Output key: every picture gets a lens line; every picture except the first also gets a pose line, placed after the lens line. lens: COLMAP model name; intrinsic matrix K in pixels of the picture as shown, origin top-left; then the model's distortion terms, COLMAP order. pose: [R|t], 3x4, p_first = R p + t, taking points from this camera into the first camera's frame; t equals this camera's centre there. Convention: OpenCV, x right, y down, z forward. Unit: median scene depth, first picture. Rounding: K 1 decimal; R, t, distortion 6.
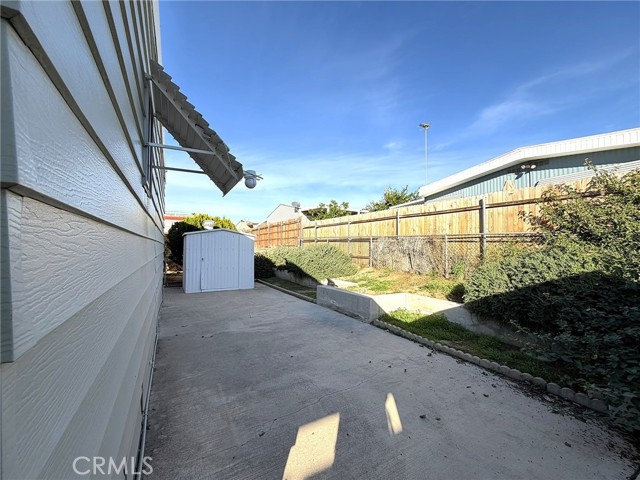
lens RADIAL K [[266.1, 0, 320.0], [0, 266.1, 240.0], [0, 0, 1]] dist [0.000236, -0.000124]
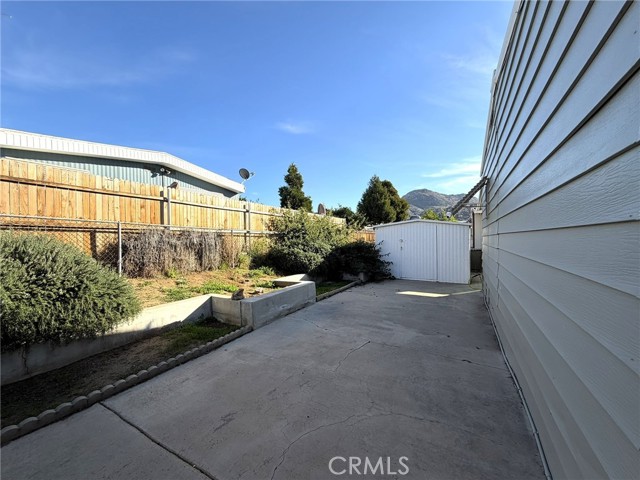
lens RADIAL K [[266.1, 0, 320.0], [0, 266.1, 240.0], [0, 0, 1]] dist [0.000236, -0.000124]
pose [[-0.531070, 0.001101, 0.847327, -0.862008], [-0.015766, 0.999813, -0.011180, 0.039179], [-0.847181, -0.019296, -0.530954, 1.638106]]
